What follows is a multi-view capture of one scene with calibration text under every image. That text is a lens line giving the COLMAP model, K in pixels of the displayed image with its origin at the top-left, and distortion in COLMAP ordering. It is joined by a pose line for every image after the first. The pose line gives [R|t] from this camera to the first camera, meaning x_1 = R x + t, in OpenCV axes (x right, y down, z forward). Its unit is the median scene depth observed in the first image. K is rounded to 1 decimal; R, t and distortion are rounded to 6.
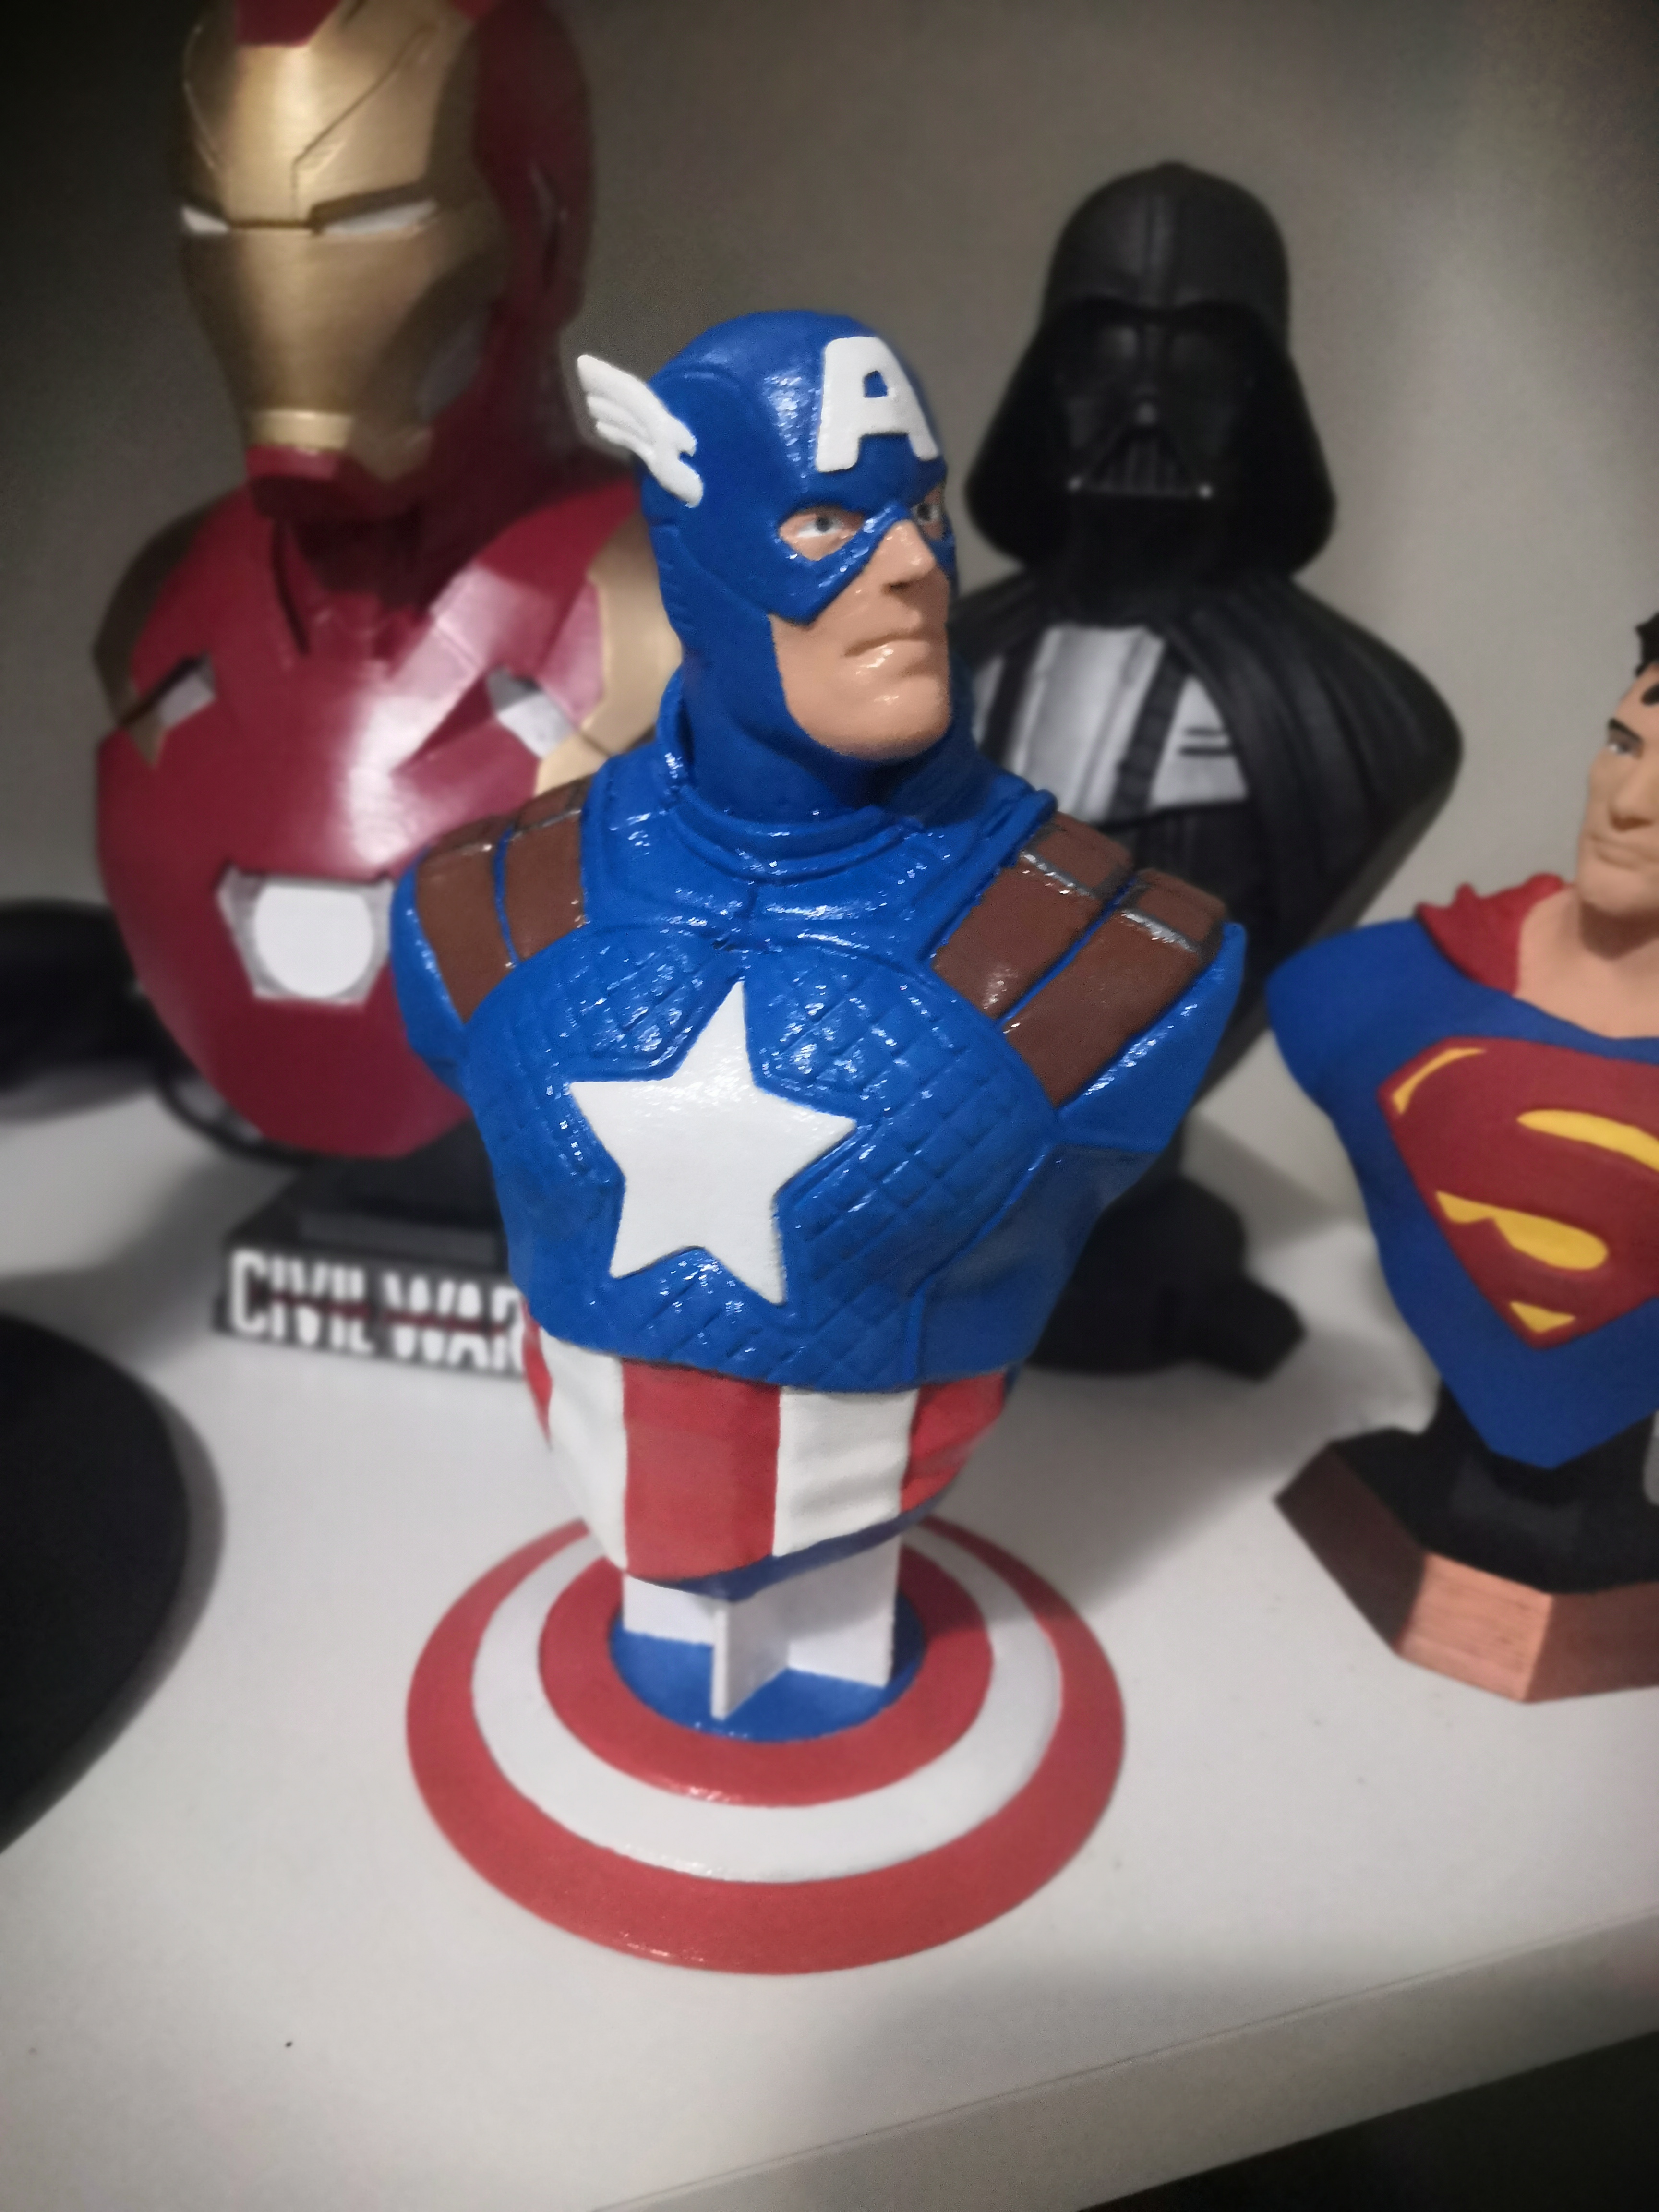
lens RADIAL K [[1798.2, 0, 843.0], [0, 1798.2, 1109.3], [0, 0, 1]] dist [-0.068051, 0.081902]
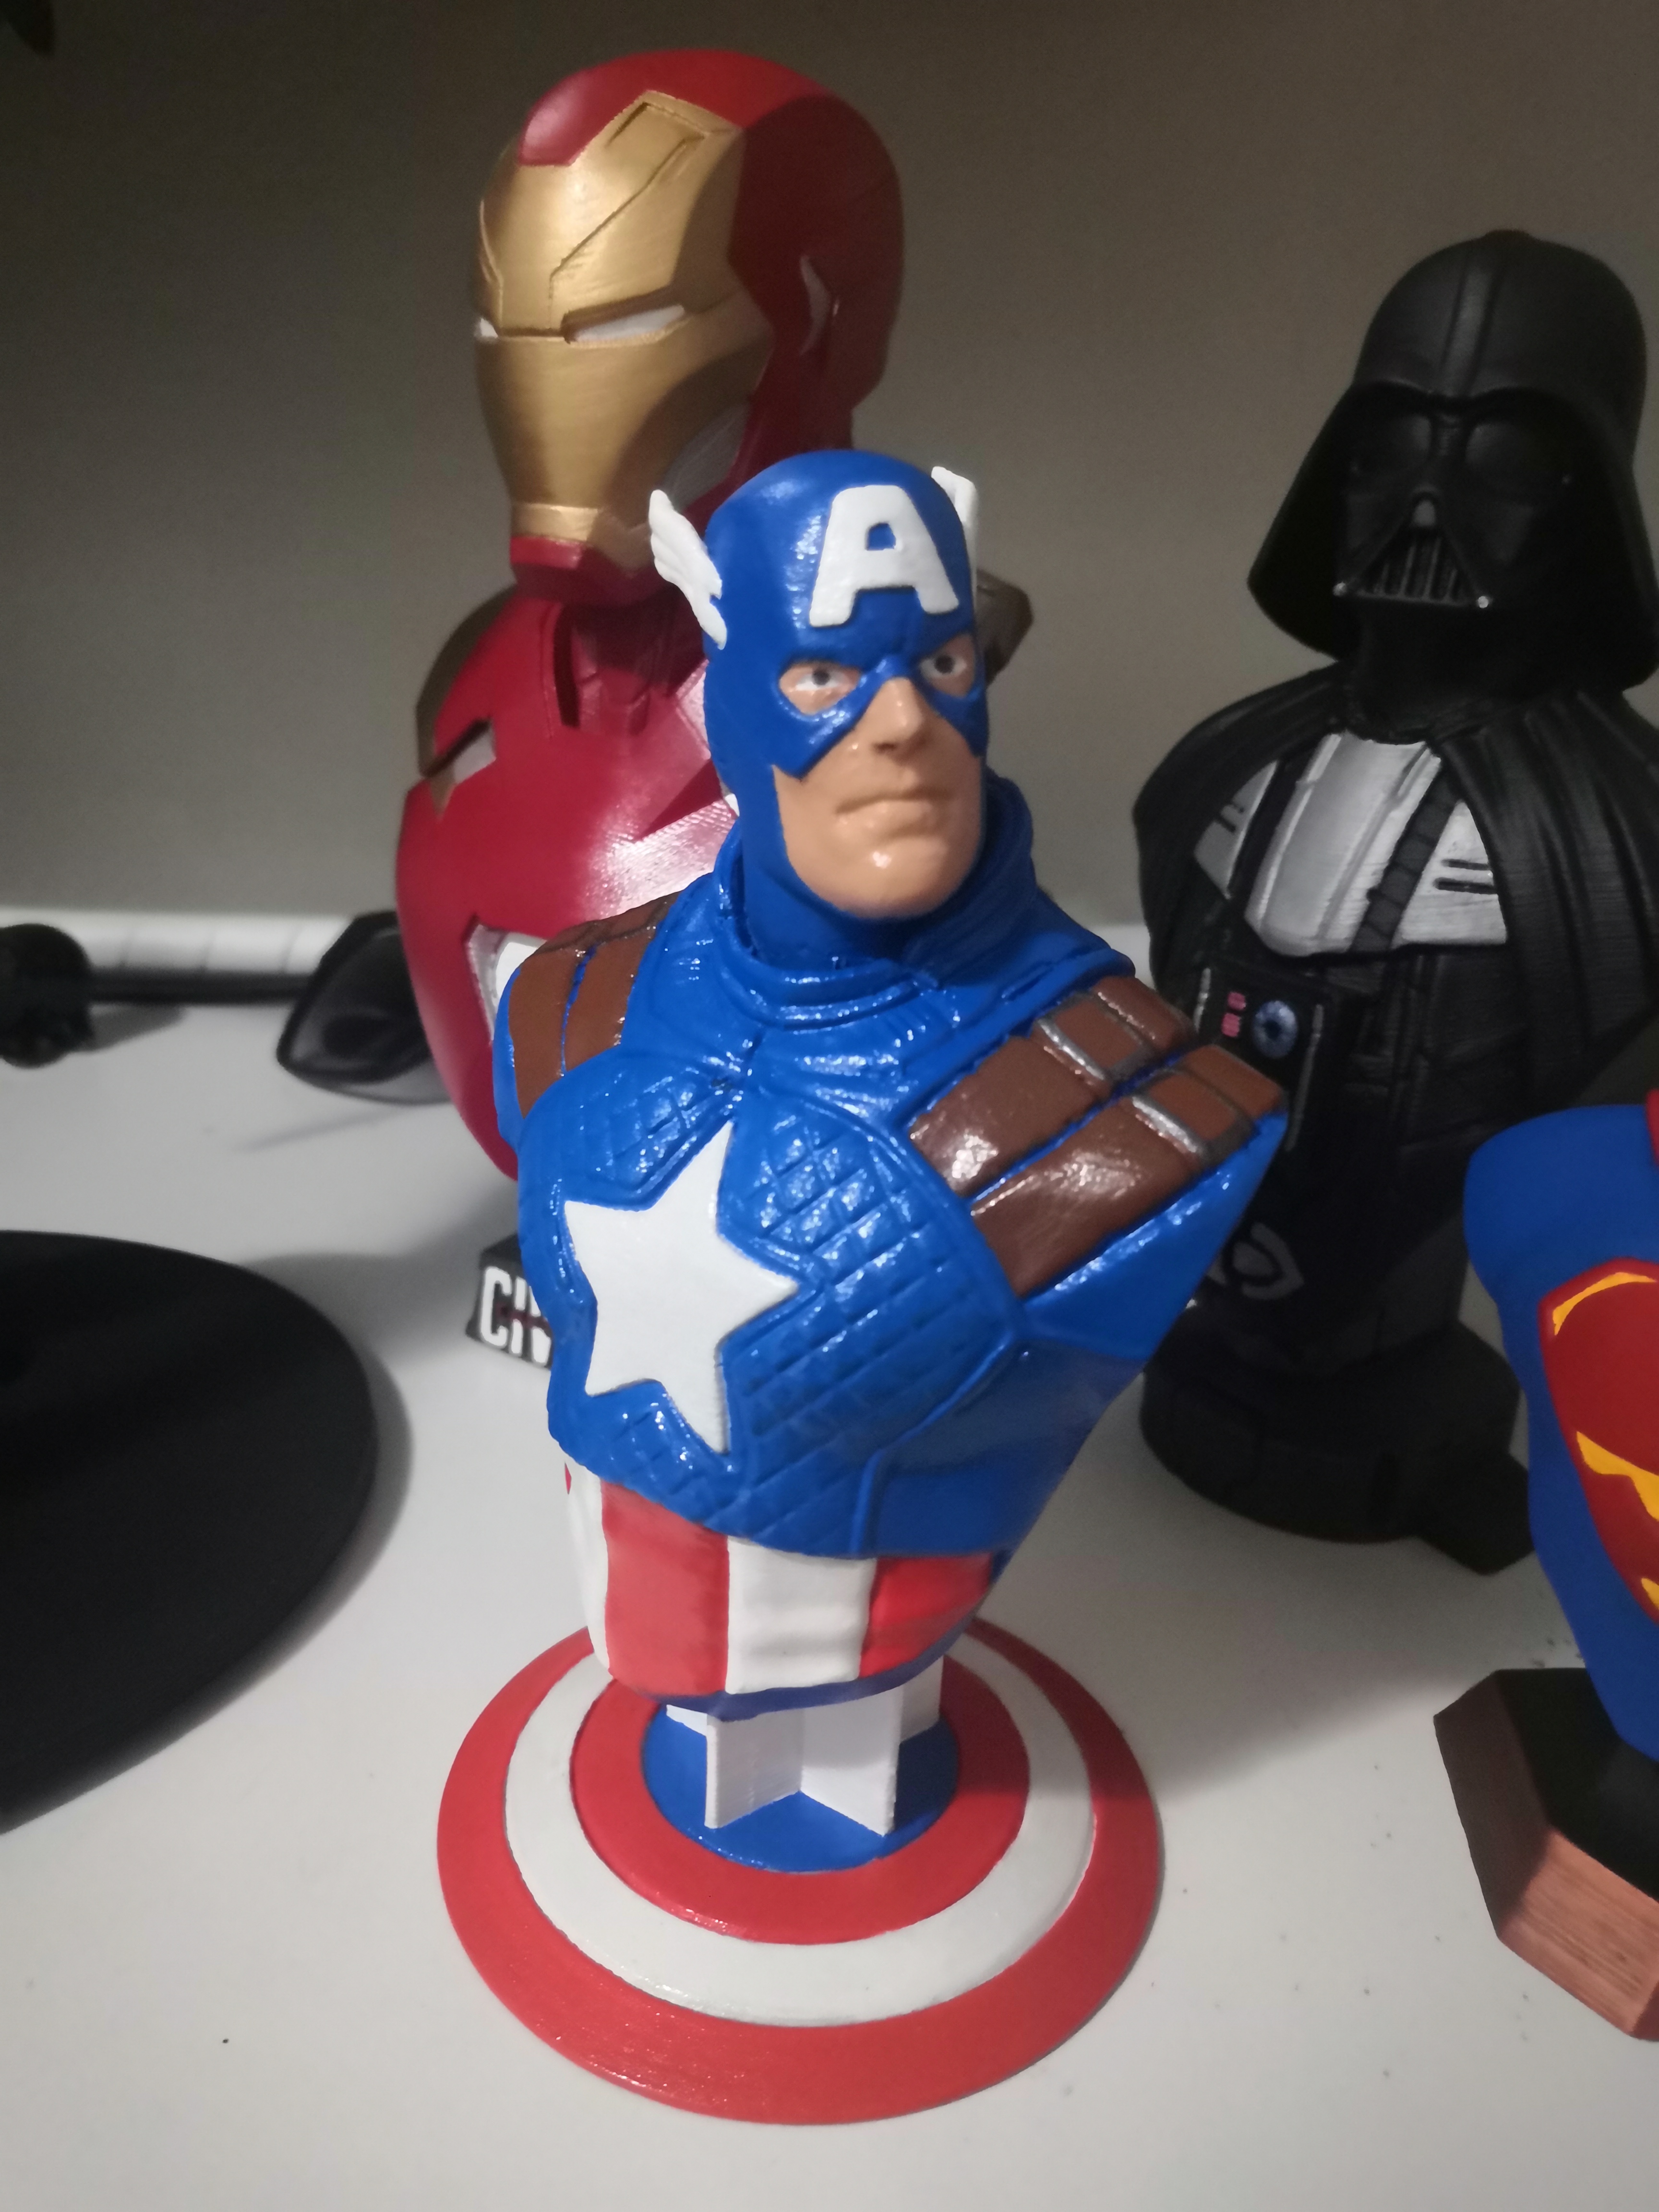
lens RADIAL K [[1780.9, 0, 829.5], [0, 1780.9, 1106.0], [0, 0, 1]] dist [-0.030467, -0.002619]
pose [[0.941769, 0.121001, -0.313737, 0.232261], [-0.120971, 0.992462, 0.019643, -0.081817], [0.313748, 0.019454, 0.949307, 0.060388]]
